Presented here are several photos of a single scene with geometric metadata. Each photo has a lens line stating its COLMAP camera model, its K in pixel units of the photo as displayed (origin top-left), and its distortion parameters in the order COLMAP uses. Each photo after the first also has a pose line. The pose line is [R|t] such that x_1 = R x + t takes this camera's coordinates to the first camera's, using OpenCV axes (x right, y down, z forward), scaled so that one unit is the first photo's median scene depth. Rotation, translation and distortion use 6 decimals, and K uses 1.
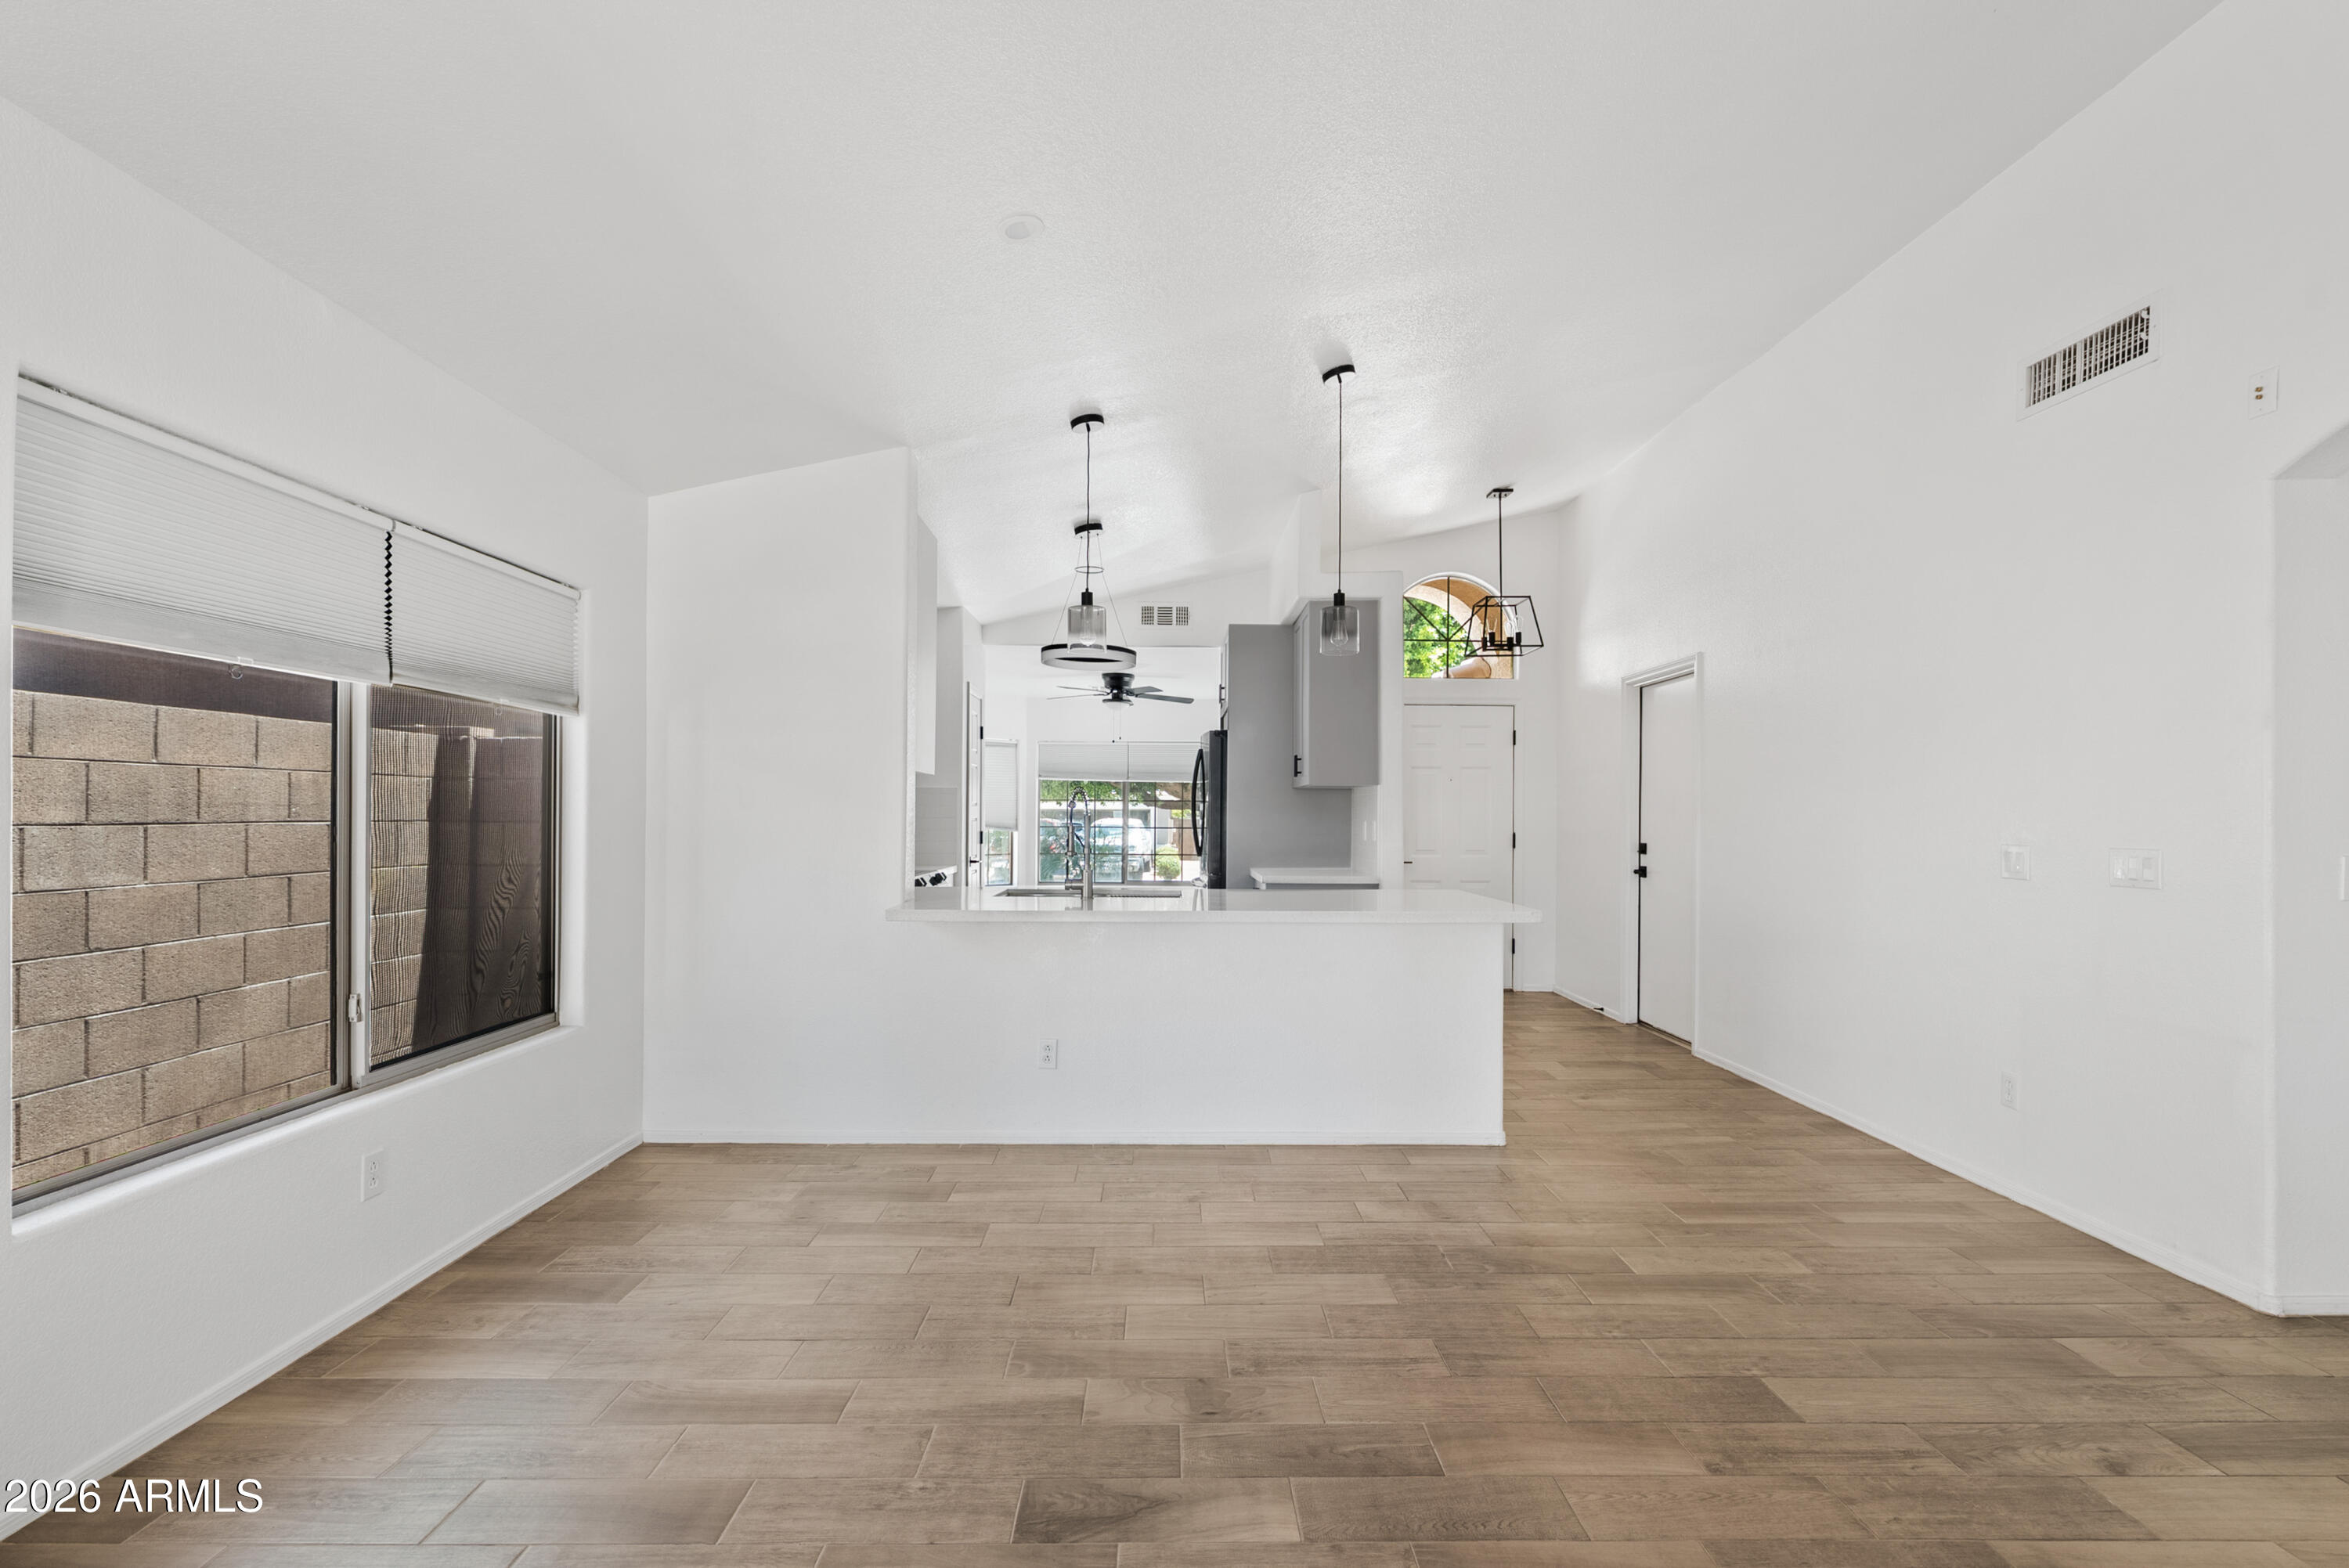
lens RADIAL K [[1081.9, 0, 1176.3], [0, 1081.9, 810.2], [0, 0, 1]] dist [0.001257, 0.000764]
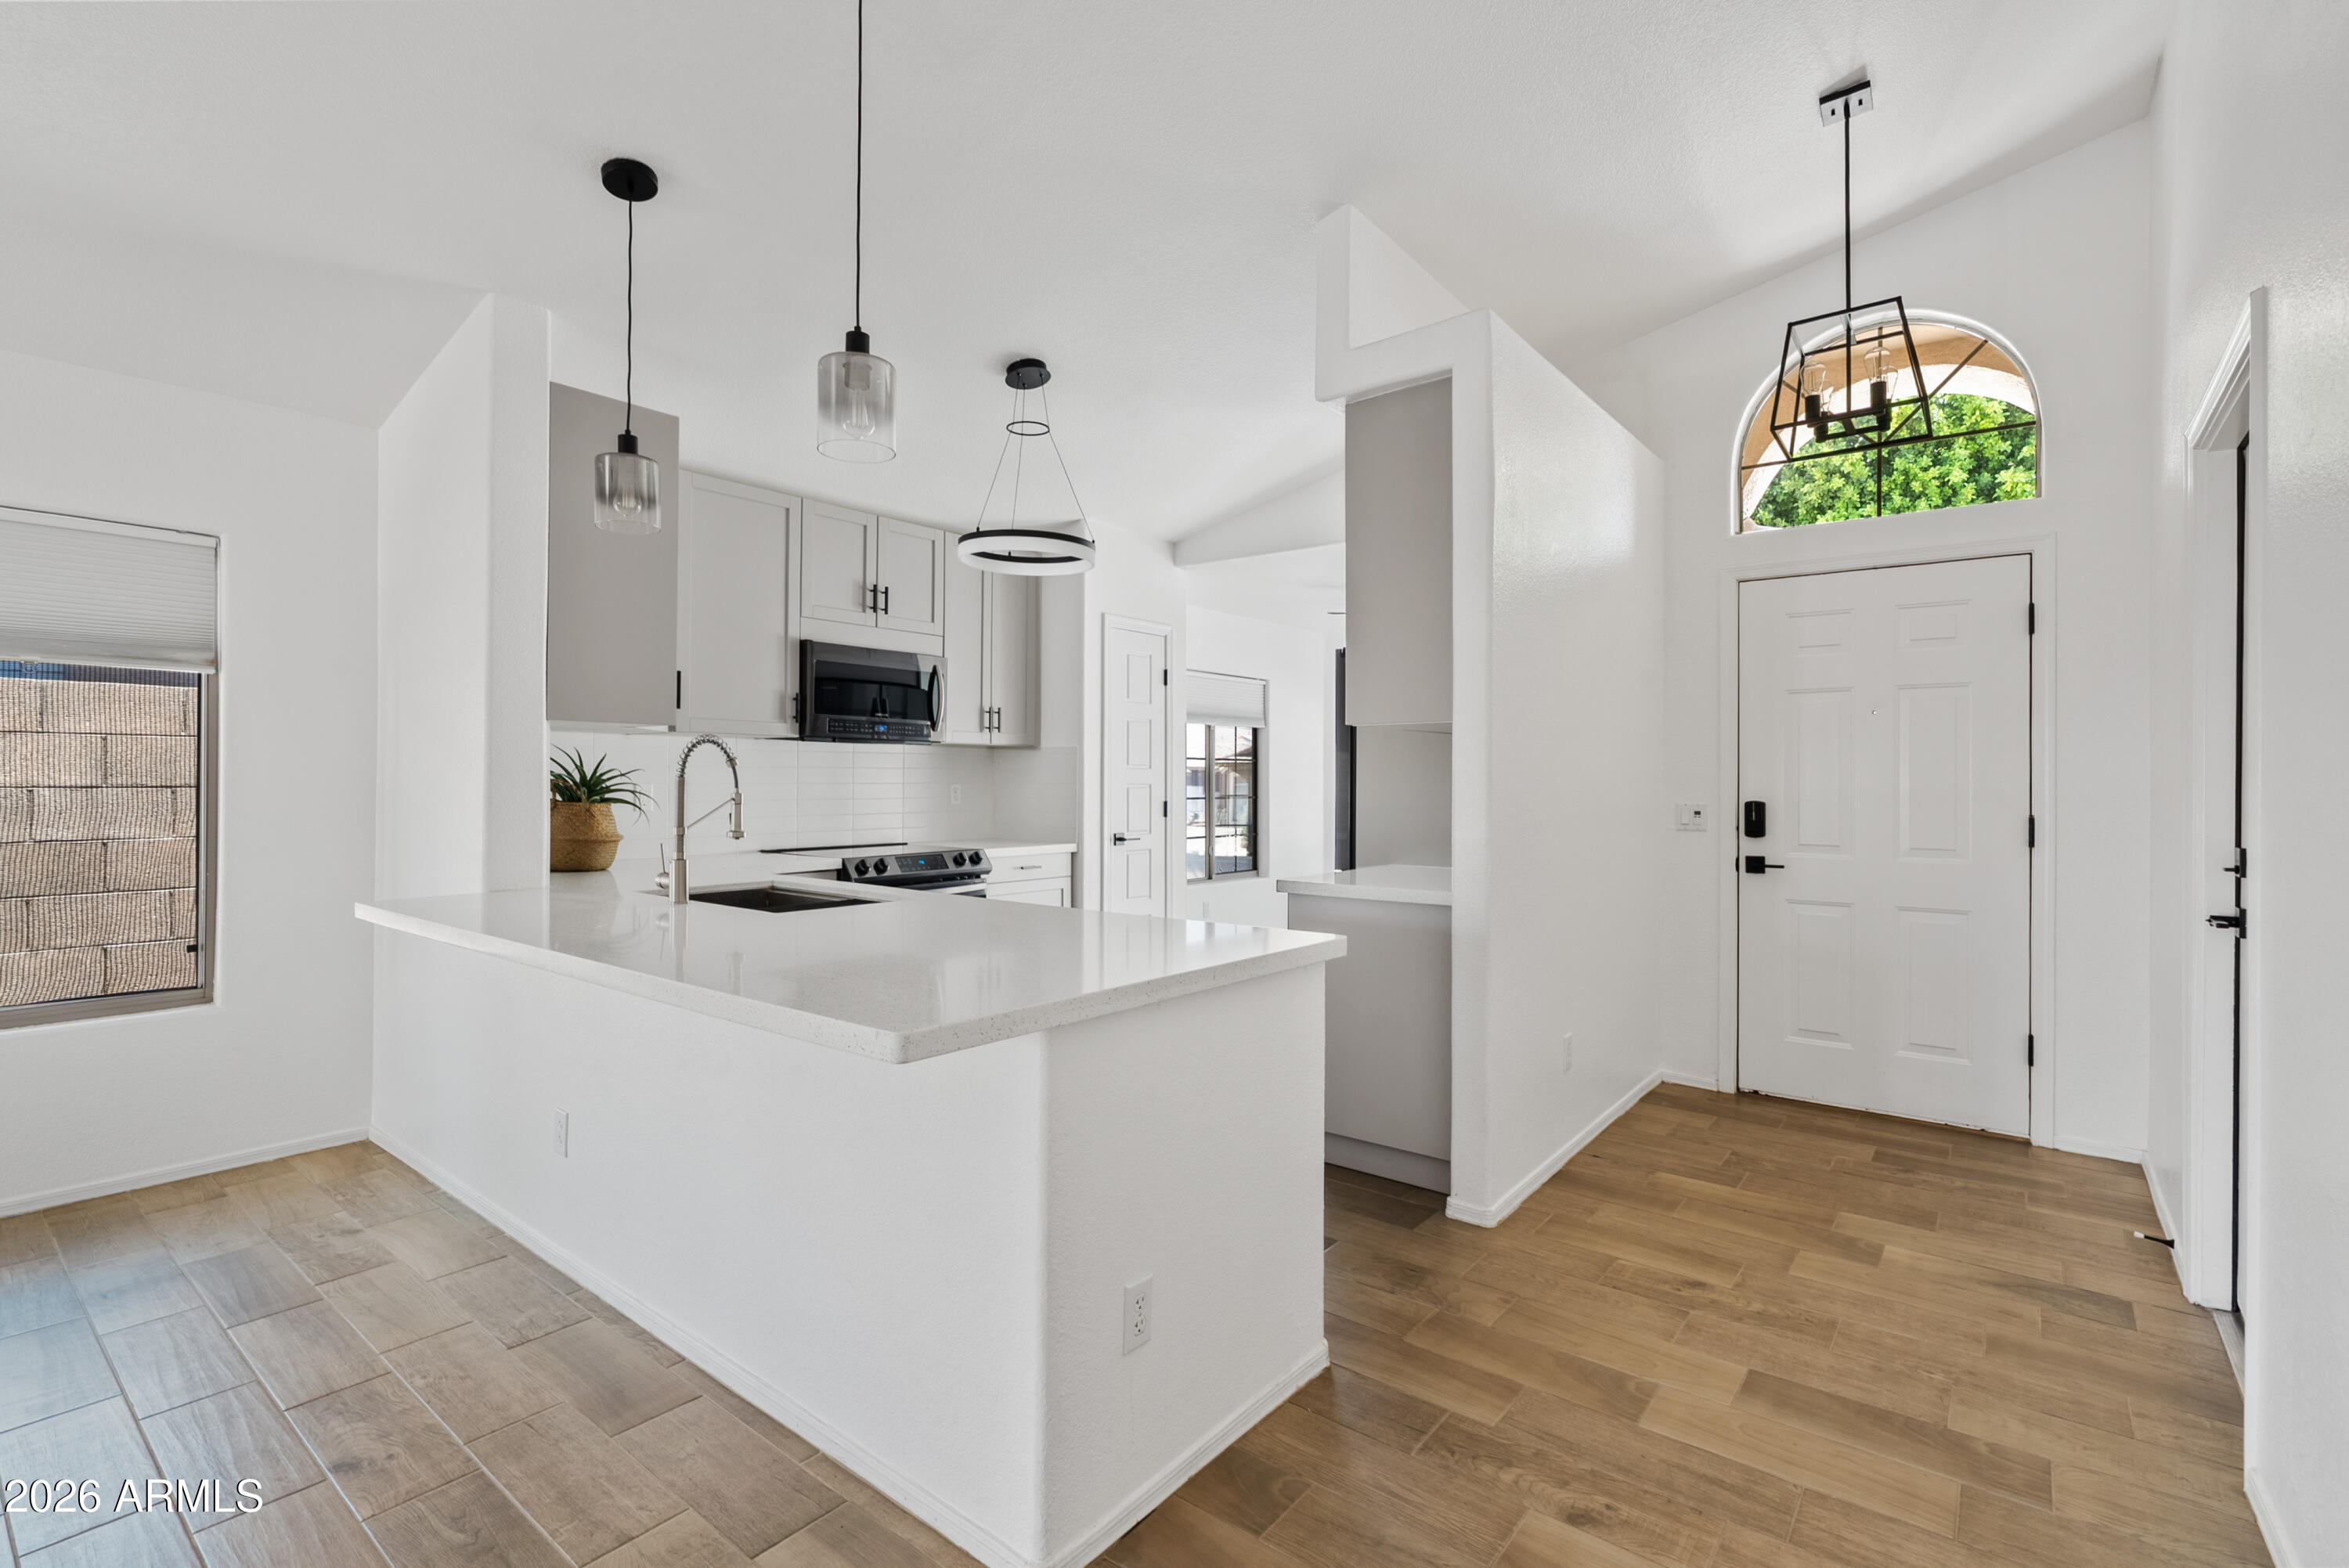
lens RADIAL K [[1071.2, 0, 1180.6], [0, 1071.2, 782.1], [0, 0, 1]] dist [-0.005326, 0.000912]
pose [[0.777772, 0.001453, -0.628544, 0.595617], [0.002873, 0.999979, 0.005867, 0.003673], [0.628540, -0.006369, 0.777752, 0.723403]]
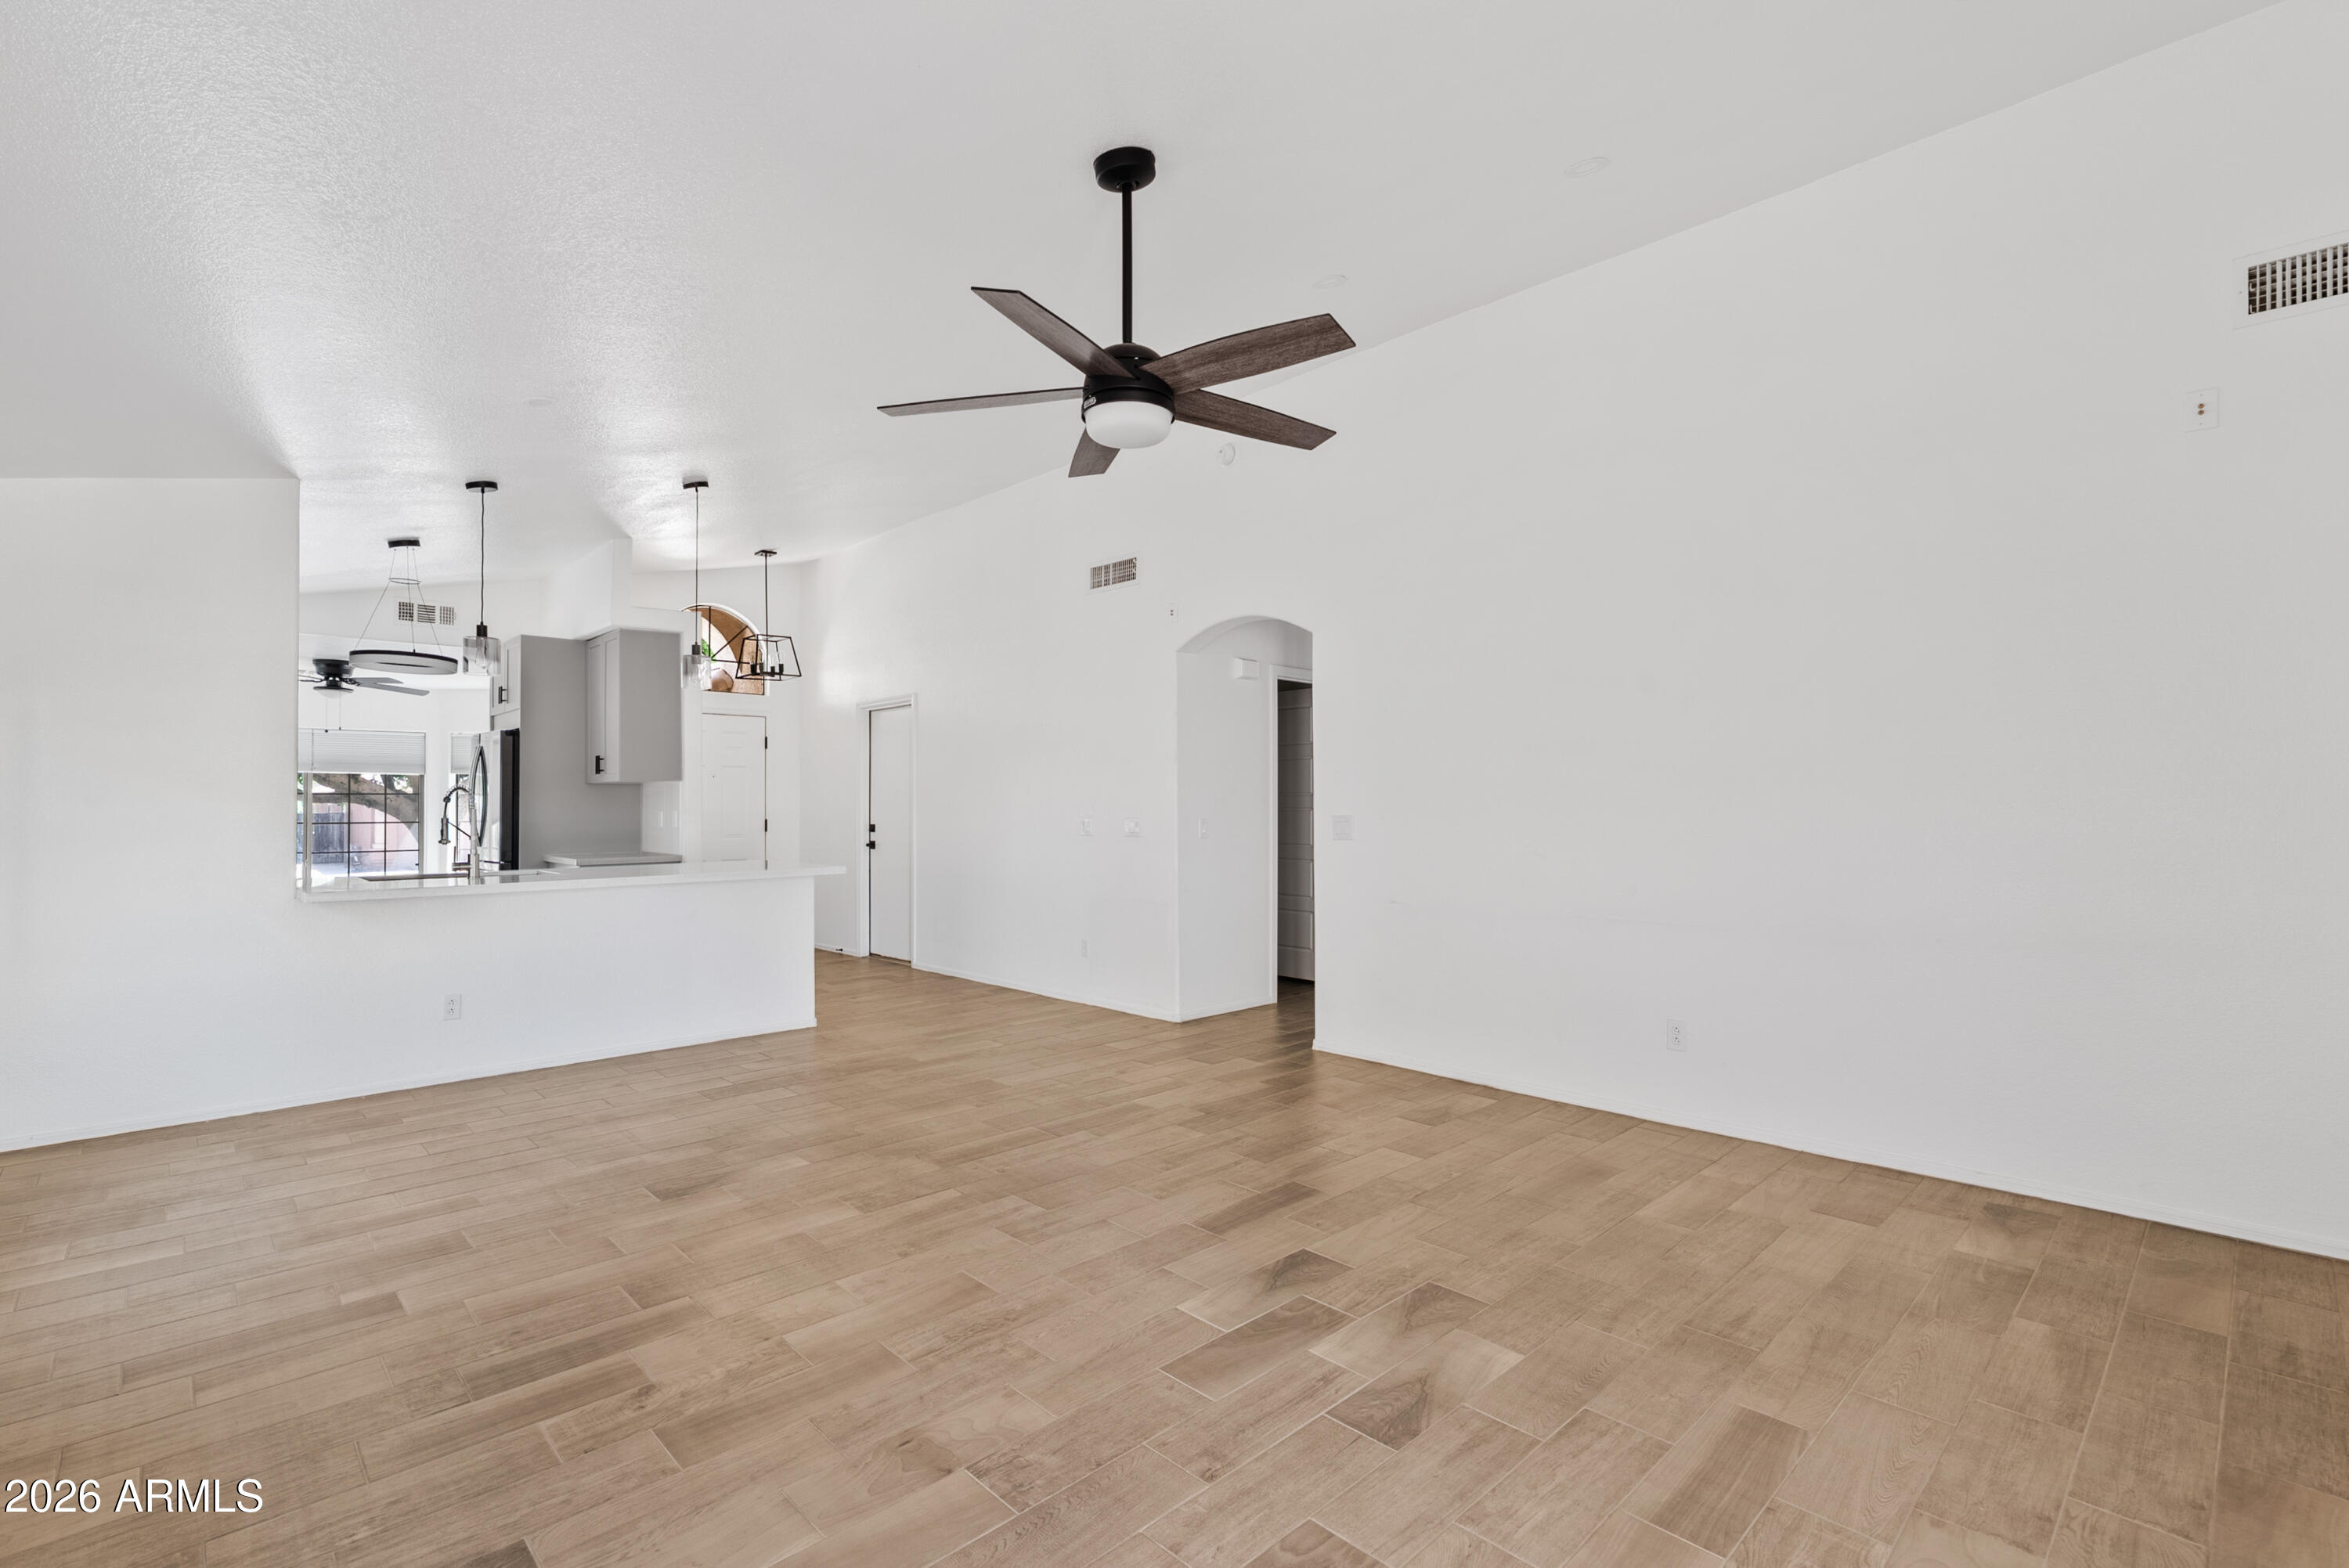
lens RADIAL K [[1071.2, 0, 1180.6], [0, 1071.2, 782.1], [0, 0, 1]] dist [-0.005326, 0.000912]
pose [[0.732889, 0.003492, 0.680340, -0.332706], [0.007244, 0.999890, -0.012936, -0.004318], [-0.680310, 0.014409, 0.732783, -0.425041]]
